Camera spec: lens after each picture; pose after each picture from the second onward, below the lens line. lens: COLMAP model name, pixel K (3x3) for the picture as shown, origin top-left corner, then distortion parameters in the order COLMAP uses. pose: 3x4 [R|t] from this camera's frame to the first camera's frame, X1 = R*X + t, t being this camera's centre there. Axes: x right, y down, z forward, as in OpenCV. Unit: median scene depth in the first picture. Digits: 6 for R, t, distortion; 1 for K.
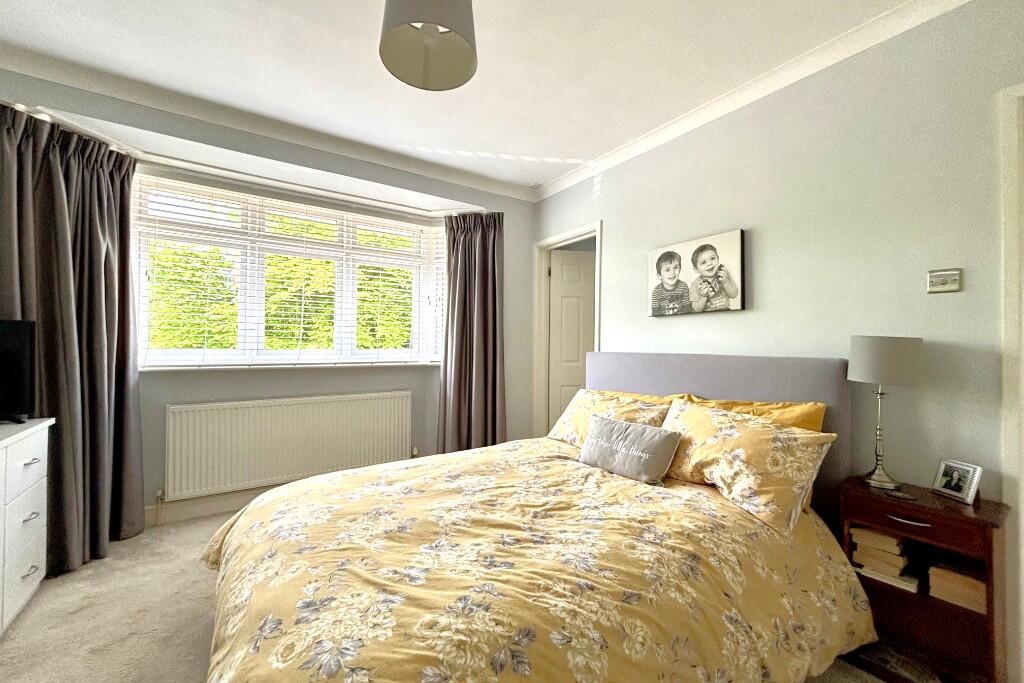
lens RADIAL K [[414.5, 0, 509.5], [0, 414.5, 345.4], [0, 0, 1]] dist [0.013218, -0.000516]
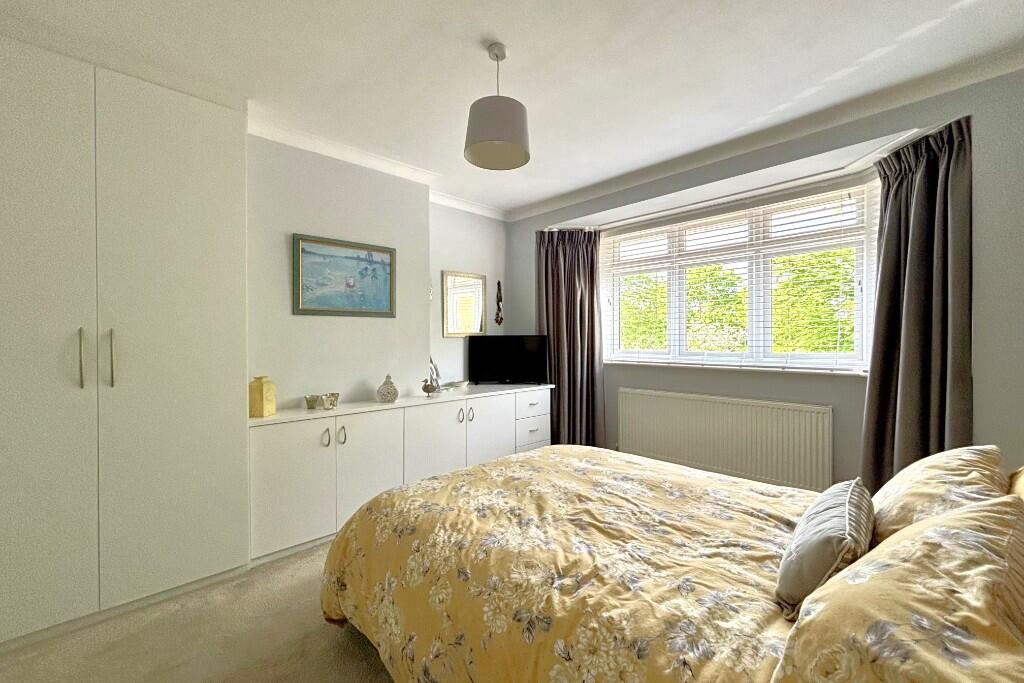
lens RADIAL K [[414.5, 0, 509.5], [0, 414.5, 342.5], [0, 0, 1]] dist [0.013218, -0.000516]
pose [[0.164726, -0.000719, -0.986339, 0.858276], [-0.002639, 0.999996, -0.001169, -0.019497], [0.986336, 0.002795, 0.164723, 0.555708]]
